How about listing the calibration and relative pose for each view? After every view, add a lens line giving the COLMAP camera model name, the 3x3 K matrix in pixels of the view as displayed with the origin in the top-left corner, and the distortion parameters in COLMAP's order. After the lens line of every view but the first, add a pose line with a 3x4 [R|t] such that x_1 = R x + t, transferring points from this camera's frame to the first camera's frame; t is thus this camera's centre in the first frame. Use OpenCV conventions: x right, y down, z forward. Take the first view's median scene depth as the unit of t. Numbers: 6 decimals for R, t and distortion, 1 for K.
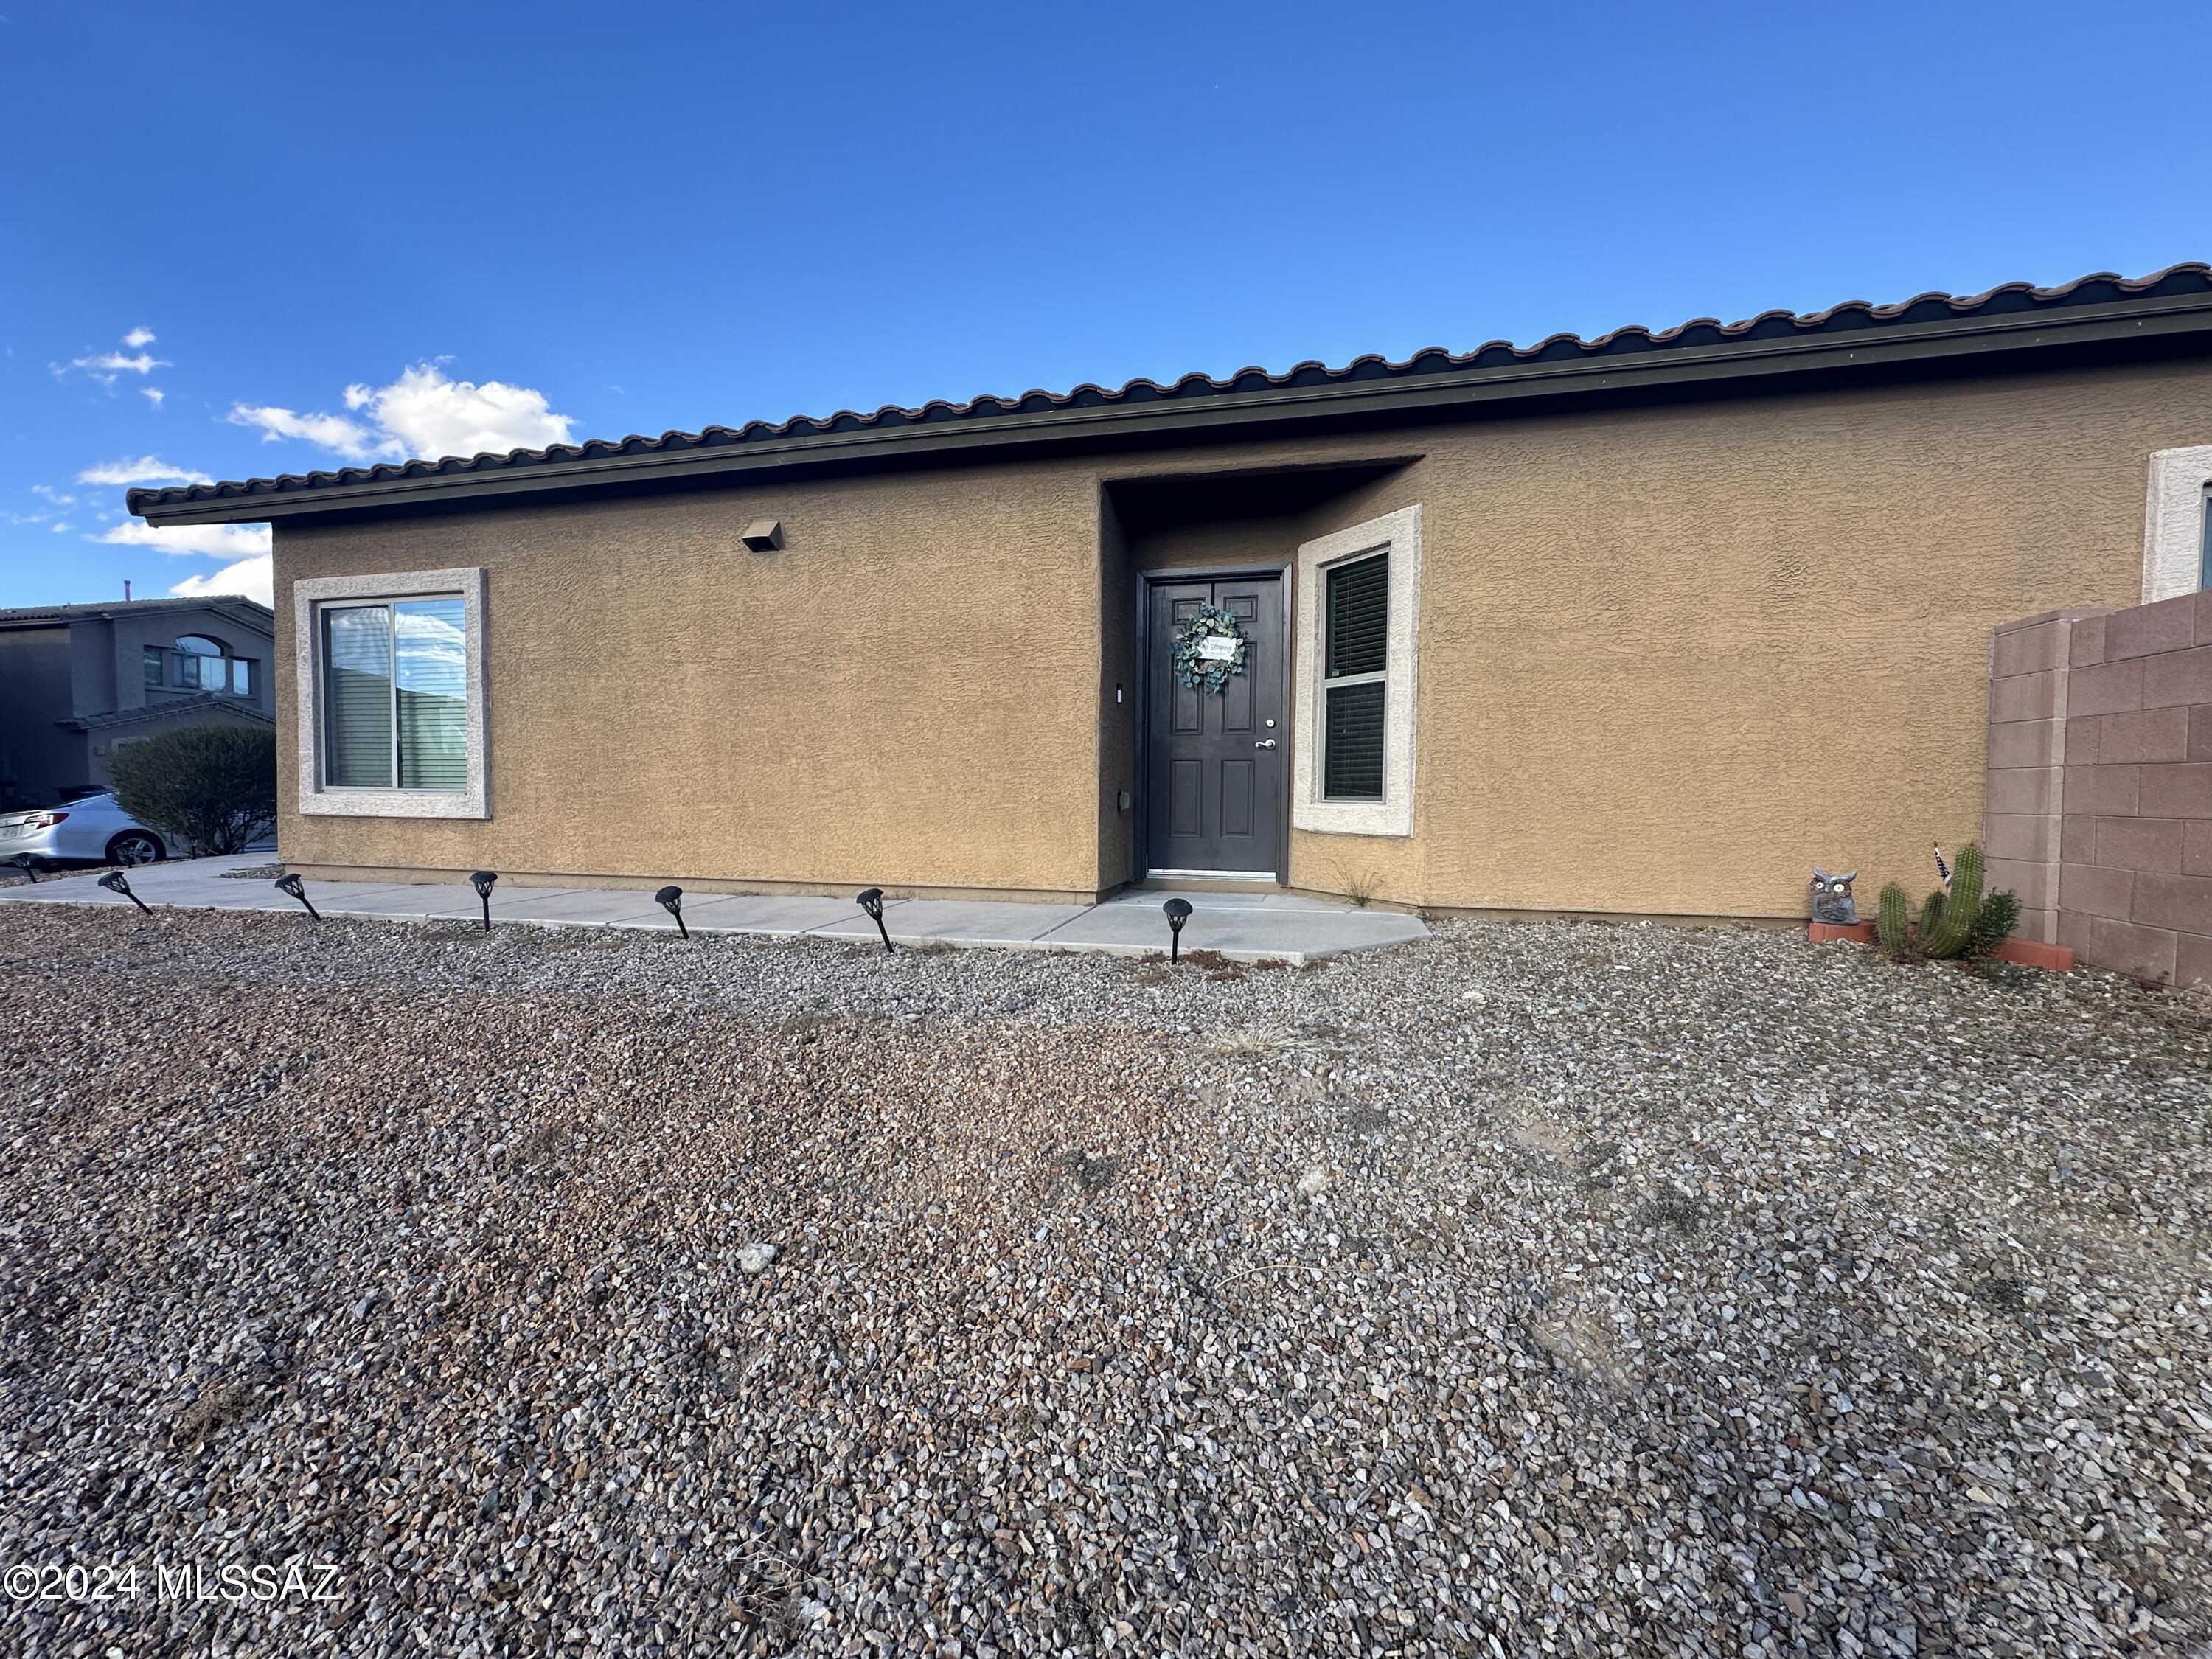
lens RADIAL K [[897.3, 0, 1106.0], [0, 897.3, 829.5], [0, 0, 1]] dist [-0.001405, -0.000115]
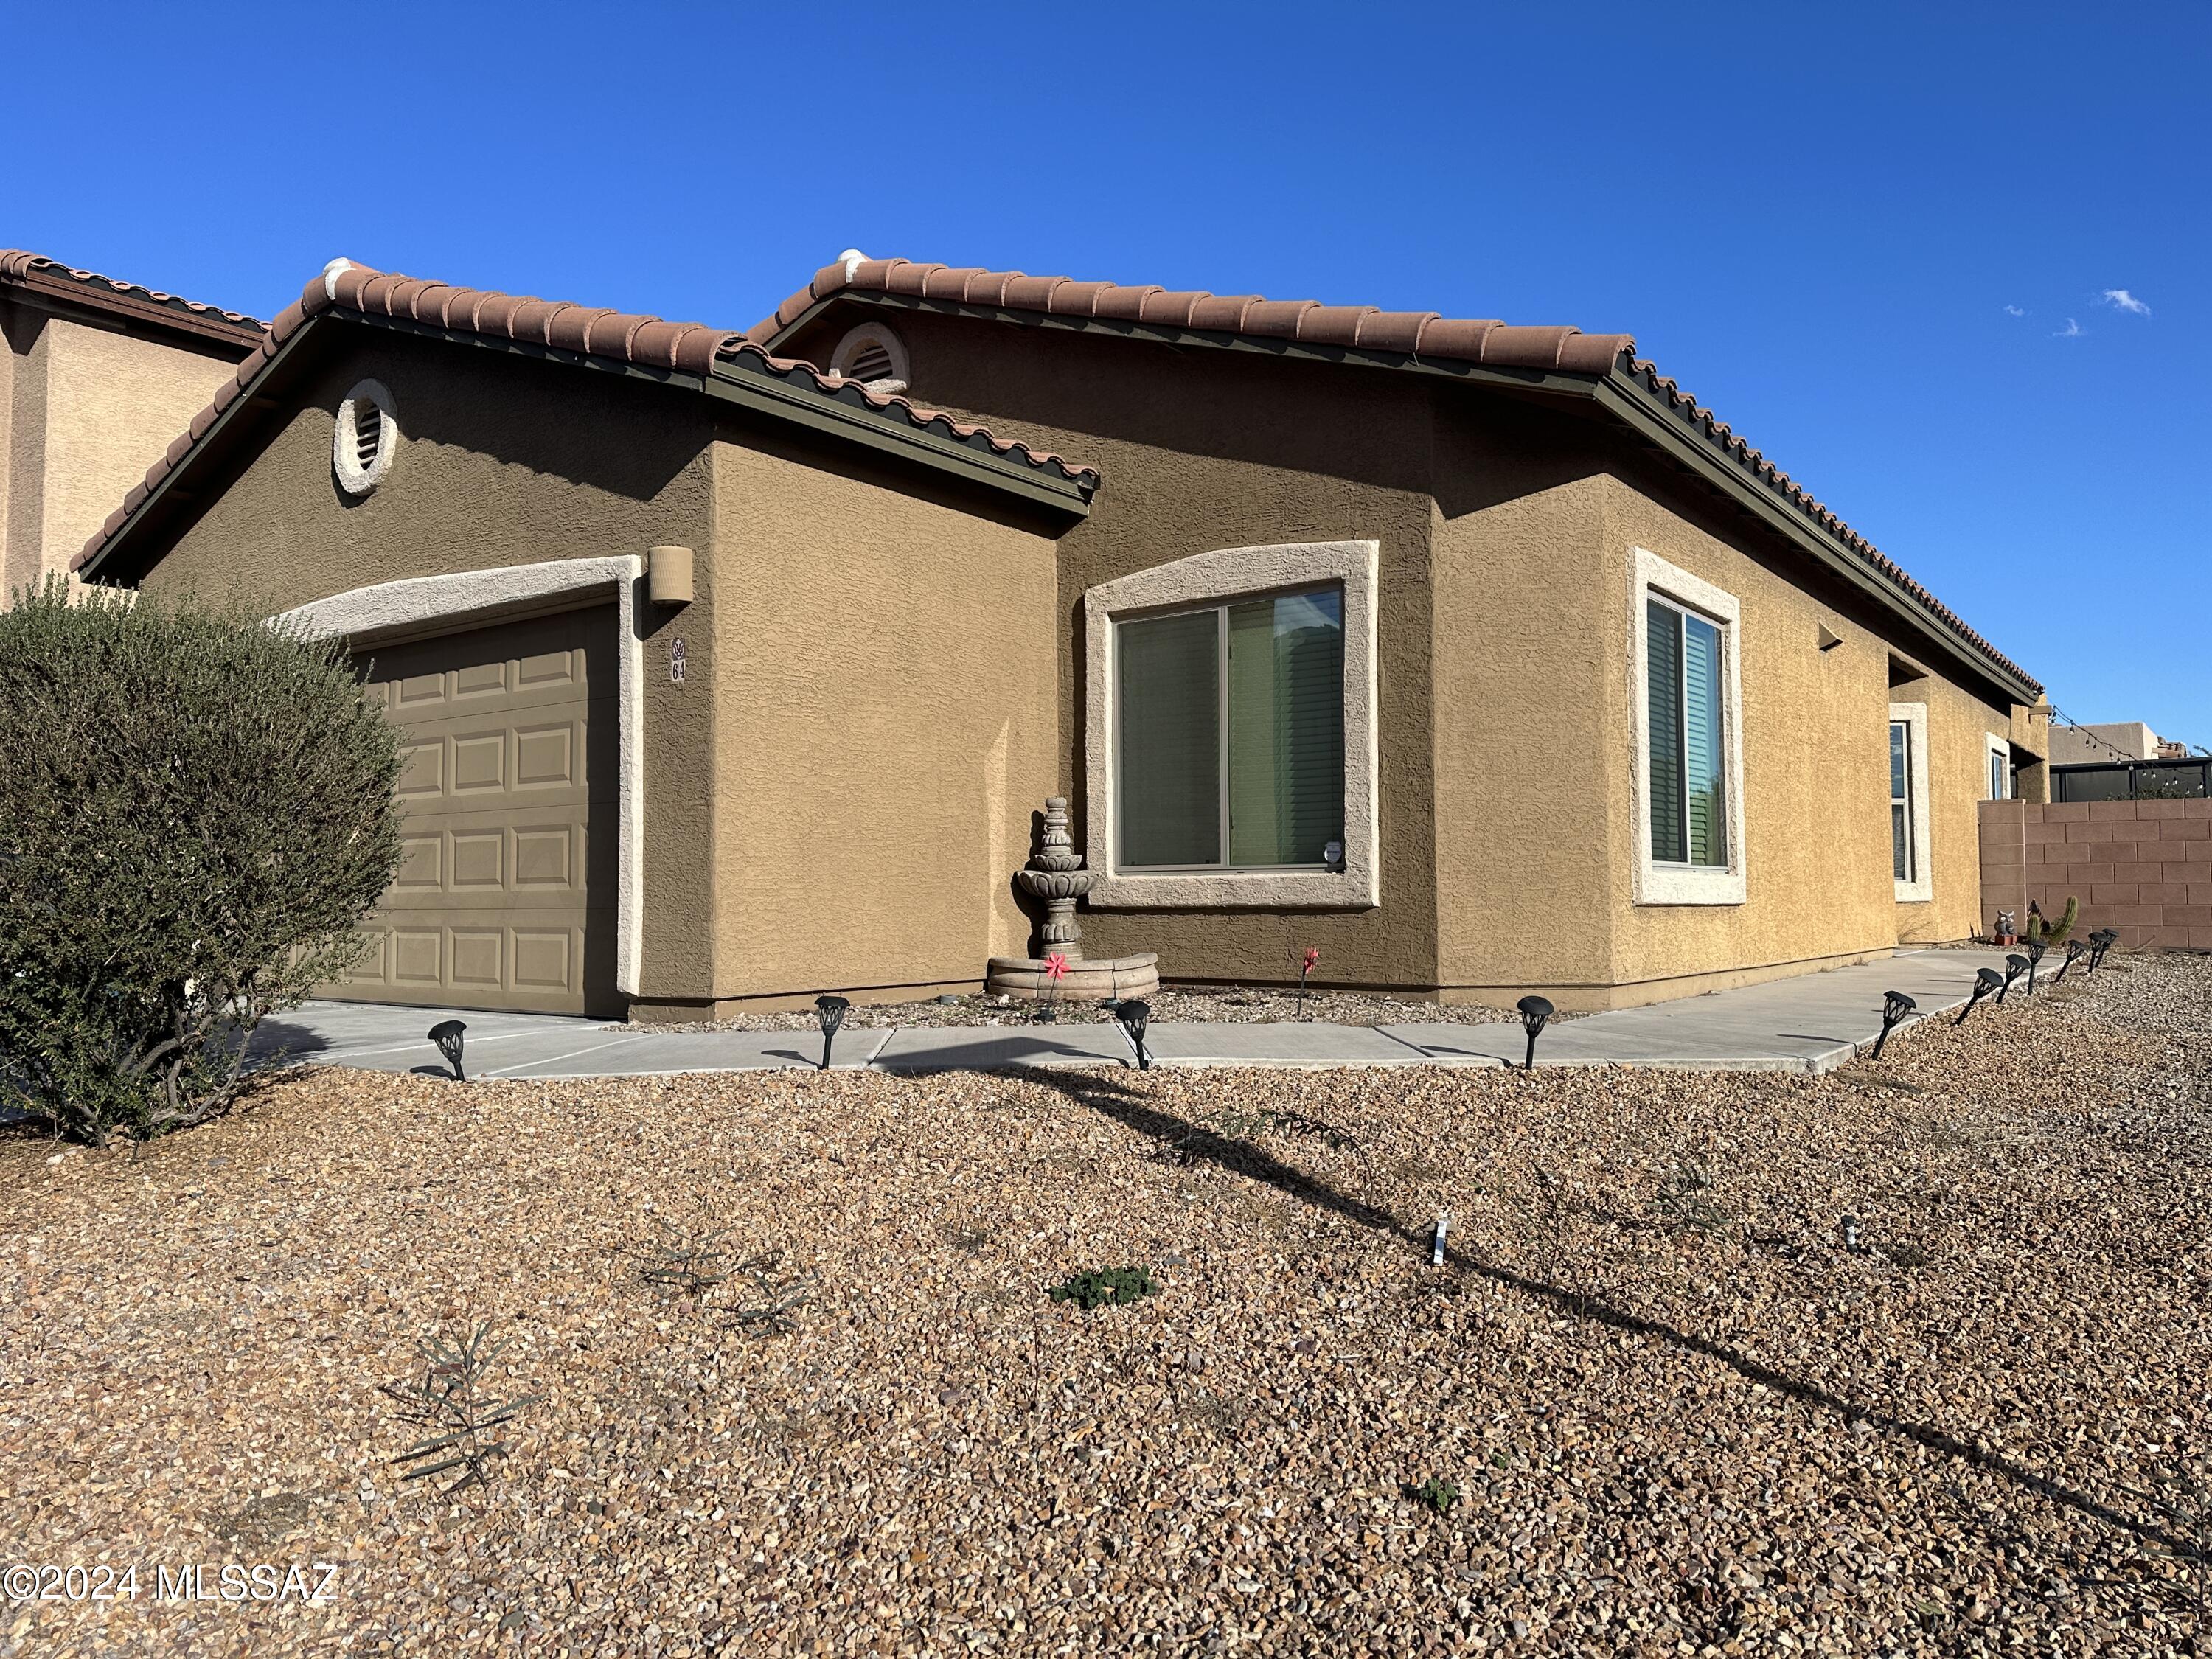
lens RADIAL K [[1540.9, 0, 1106.0], [0, 1540.9, 829.5], [0, 0, 1]] dist [0.093229, -0.000606]
pose [[0.383477, 0.030132, 0.923059, -2.513565], [0.036239, 0.998207, -0.047640, -0.035766], [-0.922839, 0.051720, 0.381698, 1.105368]]
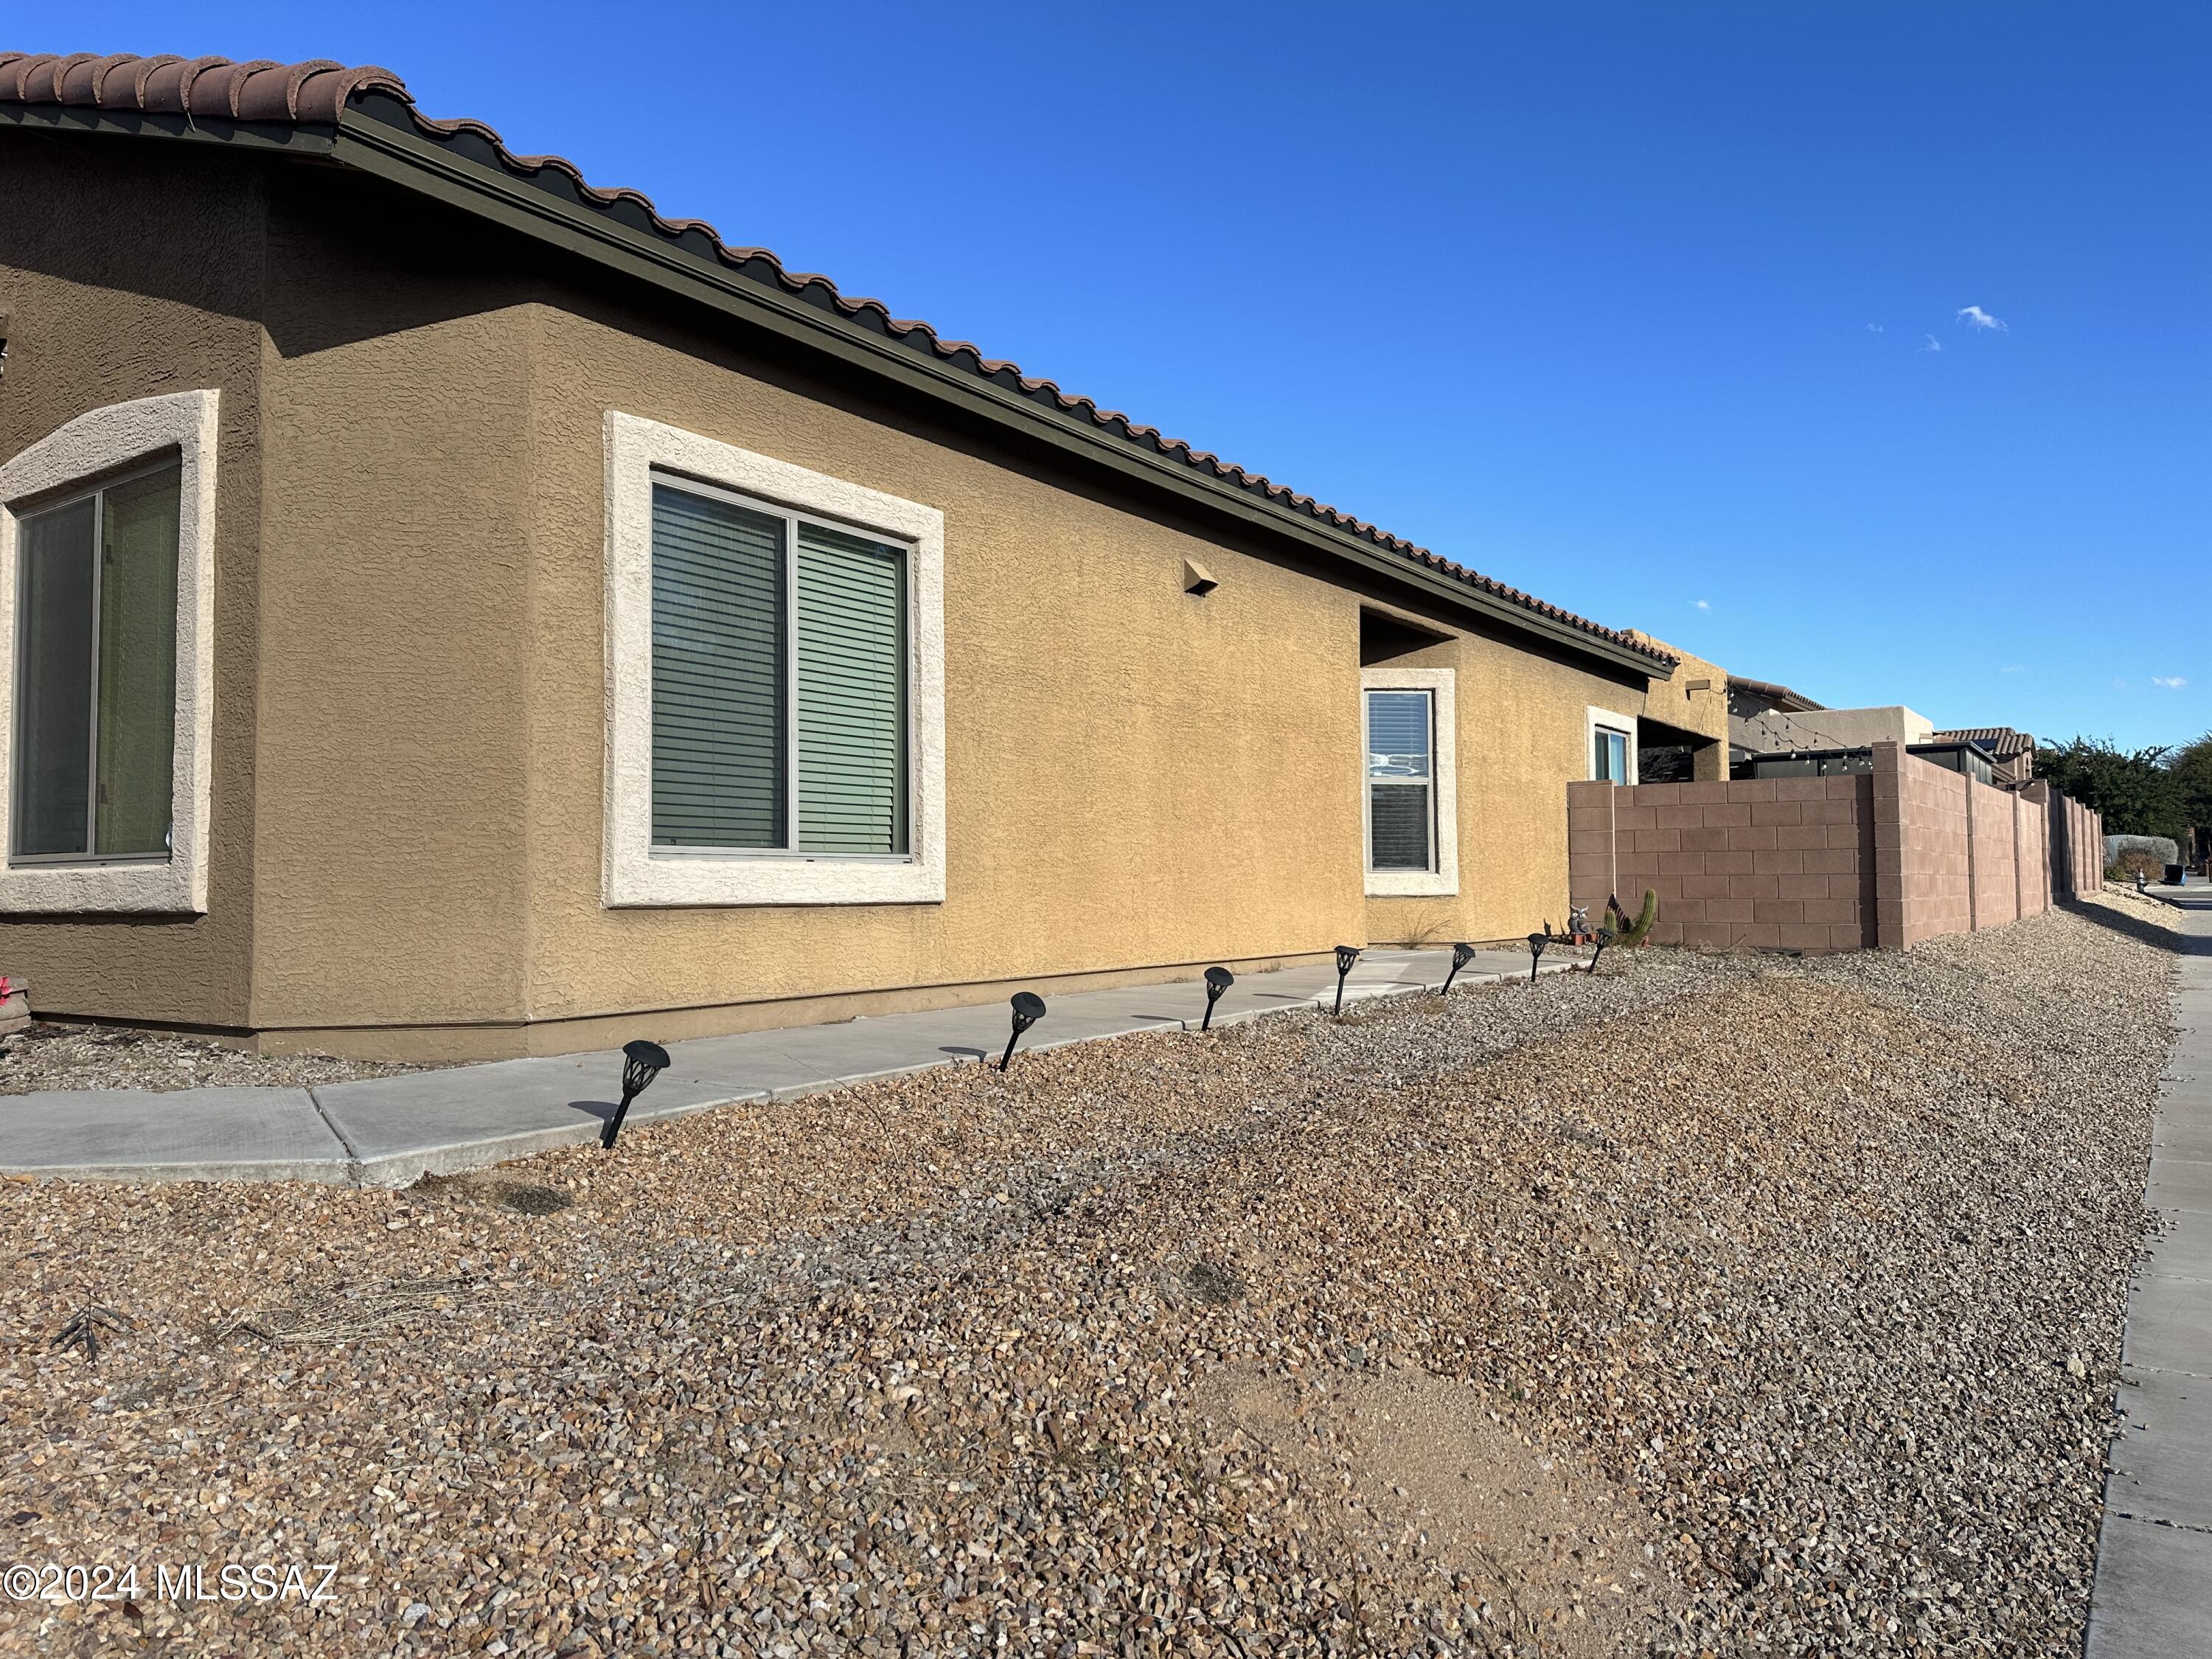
lens RADIAL K [[1543.0, 0, 1106.0], [0, 1543.0, 829.5], [0, 0, 1]] dist [0.020165, -0.002511]
pose [[0.346629, 0.025517, 0.937655, -1.886662], [0.039434, 0.998350, -0.041746, -0.014119], [-0.937173, 0.051446, 0.345051, 0.573624]]
